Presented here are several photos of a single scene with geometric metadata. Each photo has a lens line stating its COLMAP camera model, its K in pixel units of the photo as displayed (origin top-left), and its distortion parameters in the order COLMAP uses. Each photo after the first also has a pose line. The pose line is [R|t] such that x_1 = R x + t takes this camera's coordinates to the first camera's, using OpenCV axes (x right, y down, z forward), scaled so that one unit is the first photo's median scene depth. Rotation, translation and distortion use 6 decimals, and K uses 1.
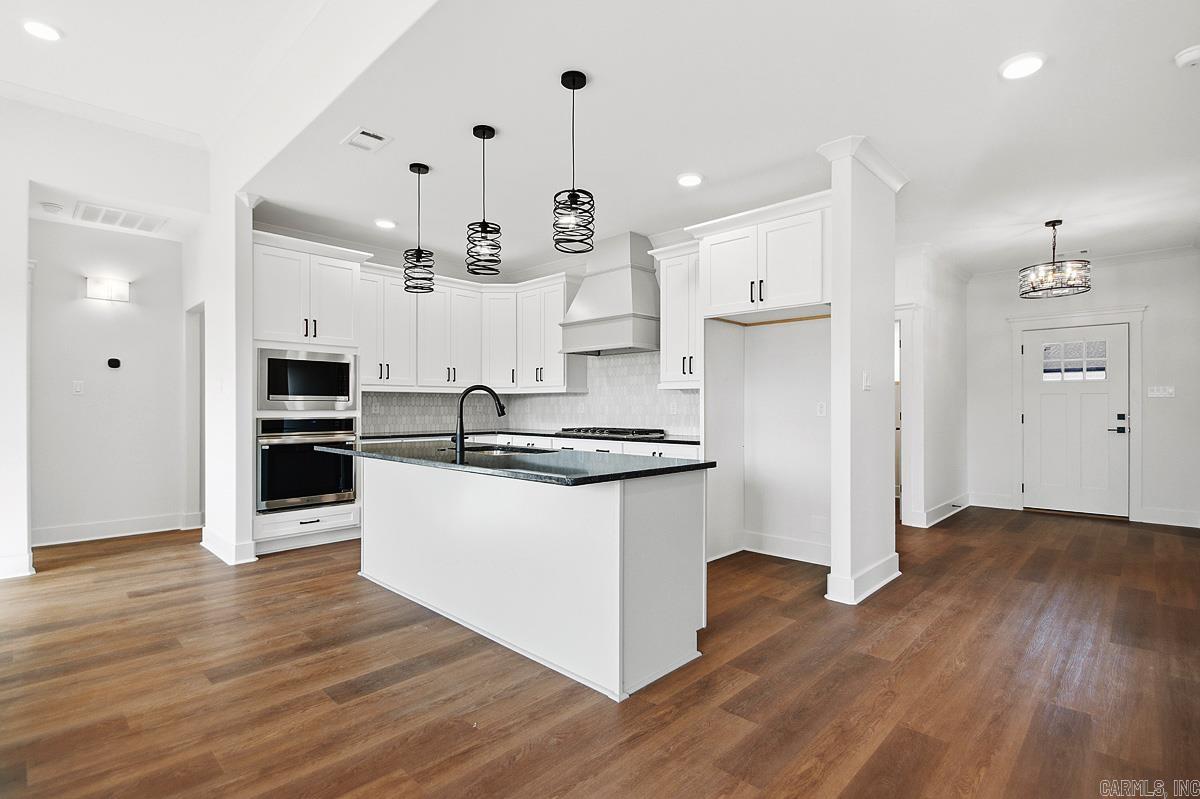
lens RADIAL K [[568.0, 0, 613.9], [0, 568.0, 406.4], [0, 0, 1]] dist [0.011771, -0.016084]
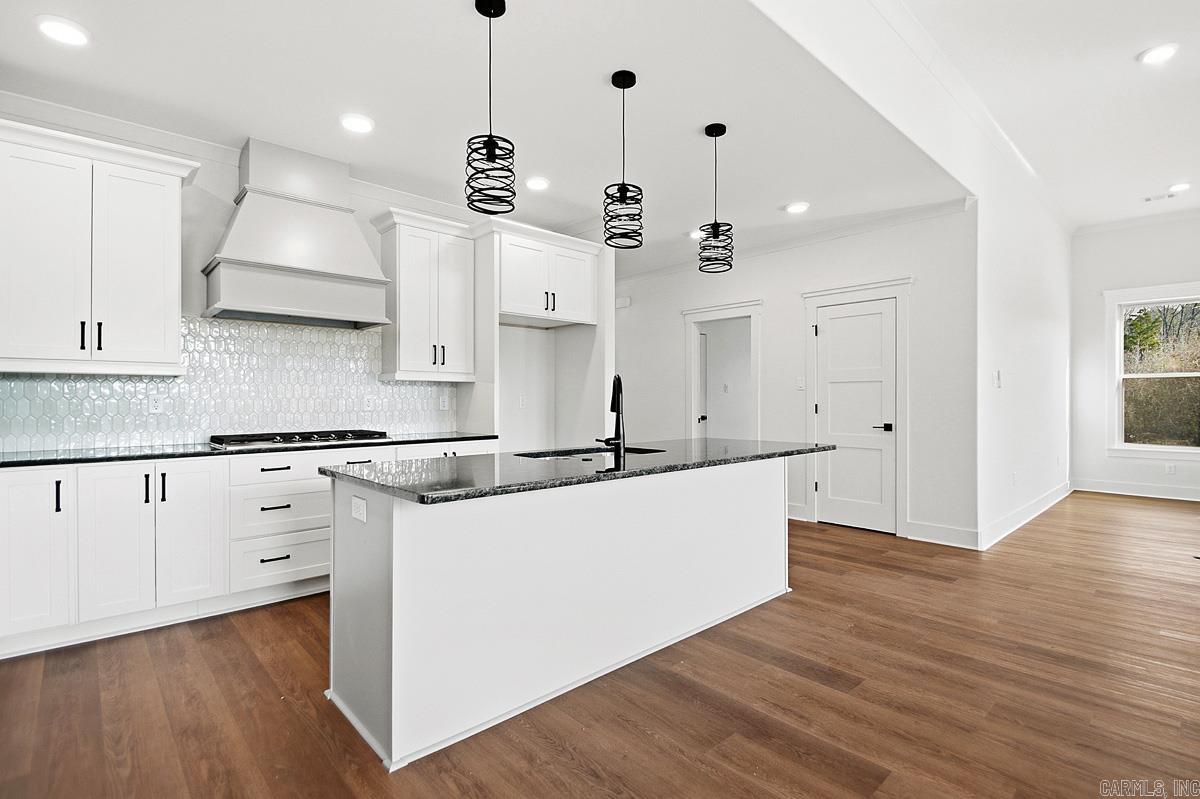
lens RADIAL K [[559.5, 0, 612.8], [0, 559.5, 401.1], [0, 0, 1]] dist [0.025686, -0.021346]
pose [[0.061269, -0.002856, 0.998117, -0.780019], [0.001771, 0.999995, 0.002753, -0.001041], [-0.998120, 0.001599, 0.061274, 0.700554]]
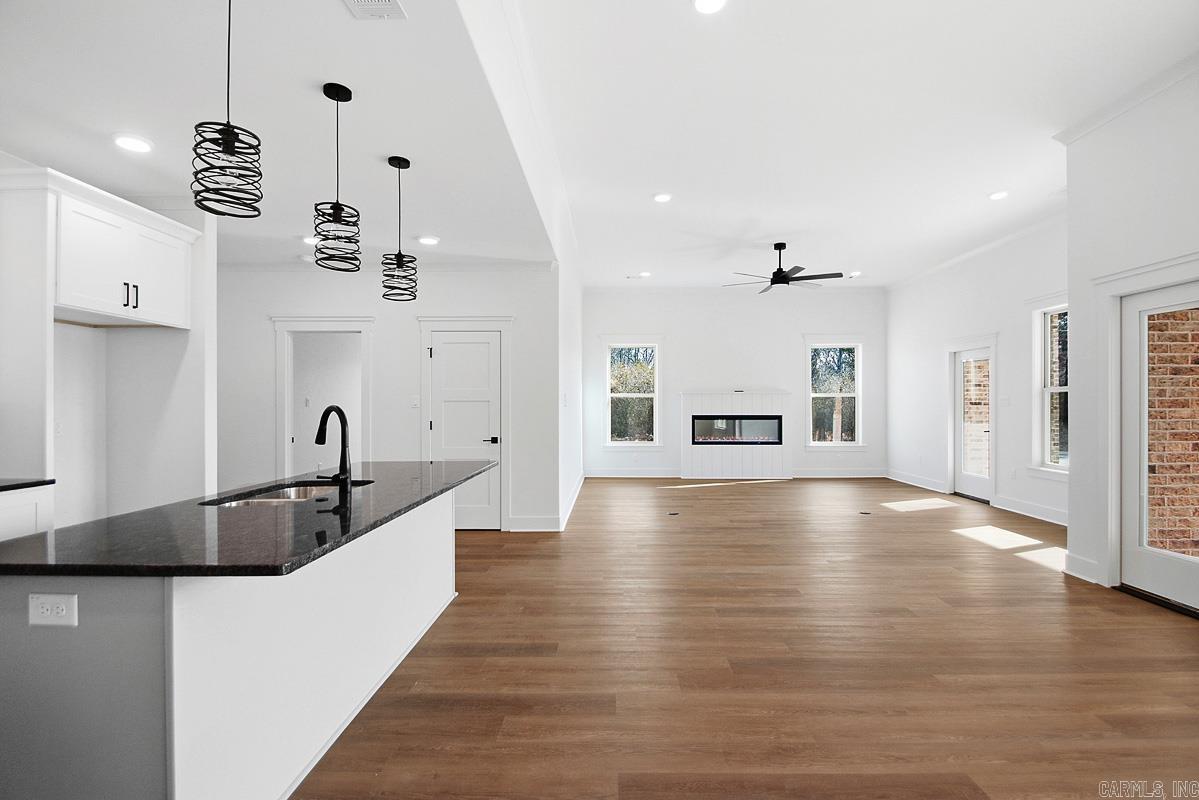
lens RADIAL K [[560.9, 0, 604.6], [0, 560.9, 402.7], [0, 0, 1]] dist [0.023284, -0.021745]
pose [[-0.672592, 0.005032, 0.739997, -0.782453], [0.003903, 0.999987, -0.003253, -0.026959], [-0.740004, 0.000700, -0.672603, 0.913876]]
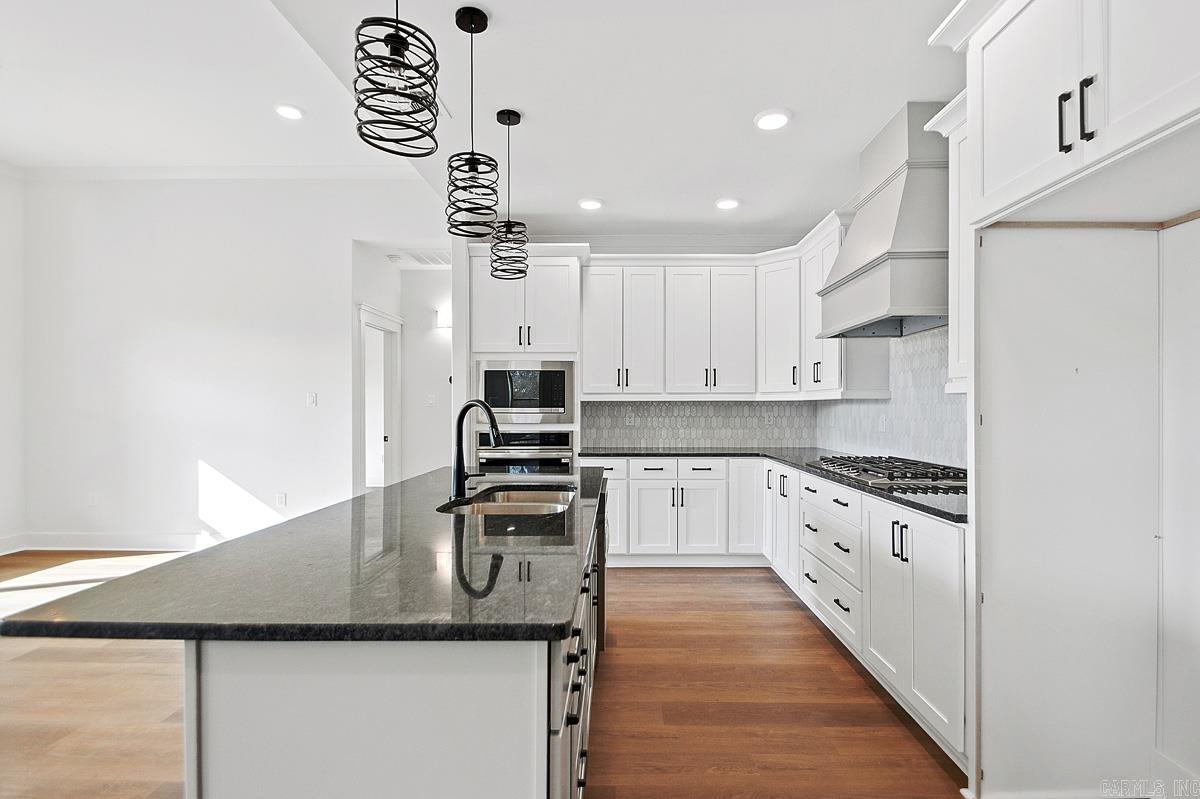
lens RADIAL K [[578.4, 0, 613.4], [0, 578.4, 406.8], [0, 0, 1]] dist [-0.001726, -0.000311]
pose [[0.676423, -0.001954, -0.736511, 0.278485], [0.001848, 0.999998, -0.000955, -0.020011], [0.736511, -0.000715, 0.676425, 0.479576]]
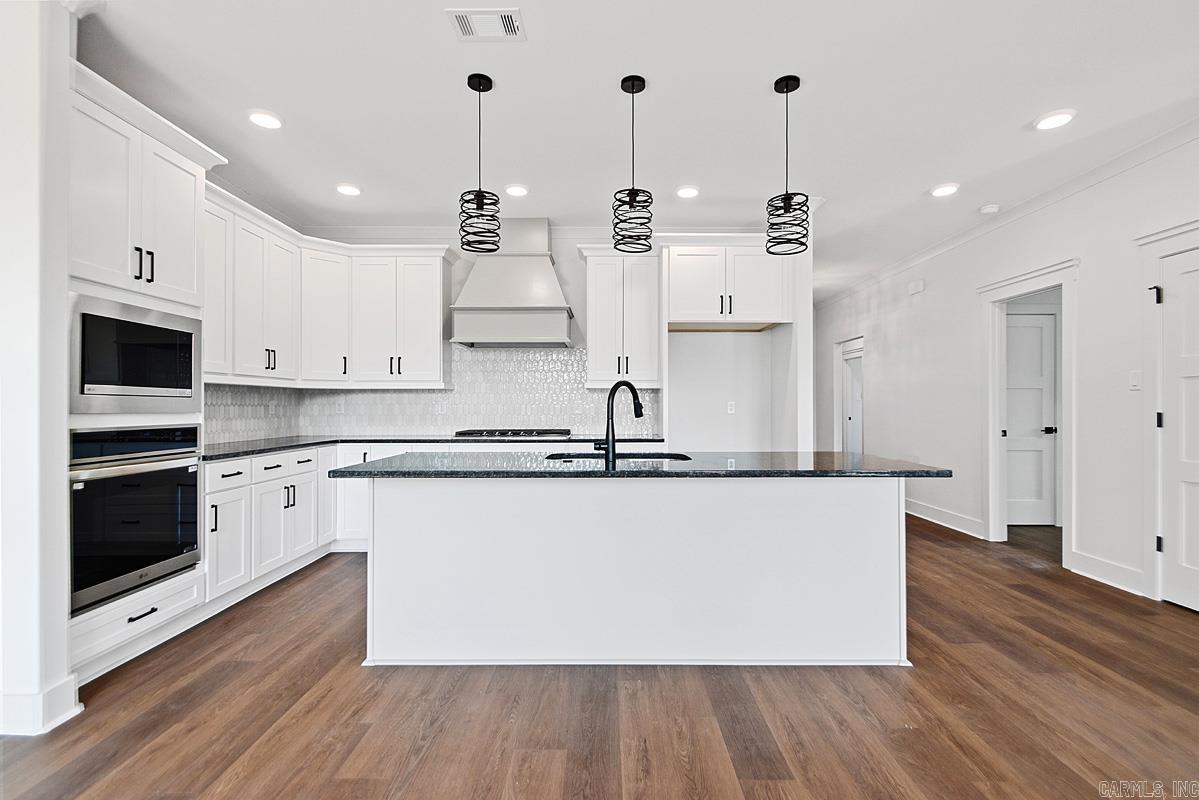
lens RADIAL K [[559.0, 0, 612.3], [0, 559.0, 401.6], [0, 0, 1]] dist [0.025686, -0.021346]
pose [[0.722903, 0.003630, 0.690940, -0.605196], [0.000849, 0.999981, -0.006142, -0.000924], [-0.690949, 0.005027, 0.722886, 0.299824]]
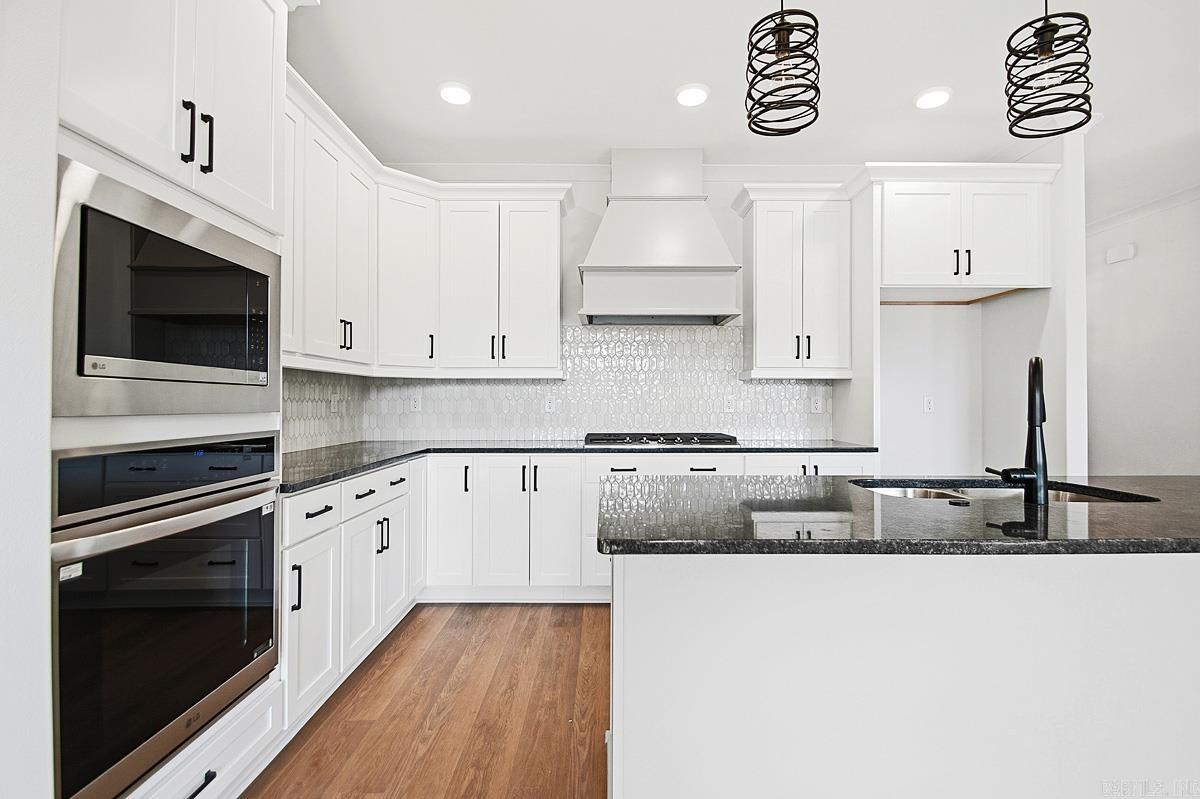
lens RADIAL K [[569.1, 0, 611.1], [0, 569.1, 394.2], [0, 0, 1]] dist [0.011078, -0.009923]
pose [[0.722393, 0.008939, 0.691425, -0.605001], [-0.000965, 0.999928, -0.011920, -0.000505], [-0.691482, 0.007944, 0.722350, 0.660171]]
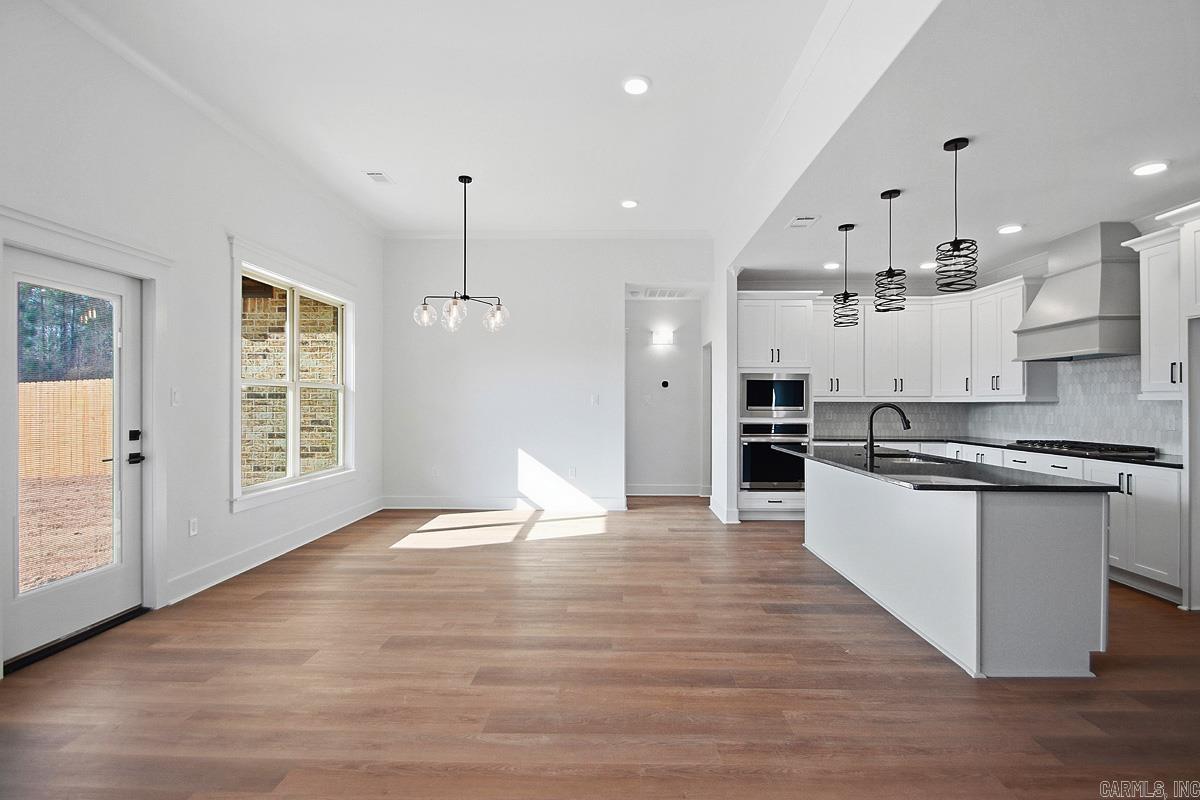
lens RADIAL K [[564.4, 0, 607.9], [0, 564.4, 400.0], [0, 0, 1]] dist [0.022785, -0.023690]
pose [[0.672318, -0.002820, -0.740257, 0.187221], [-0.003228, 0.999972, -0.006742, -0.024559], [0.740255, 0.006922, 0.672291, -0.183493]]
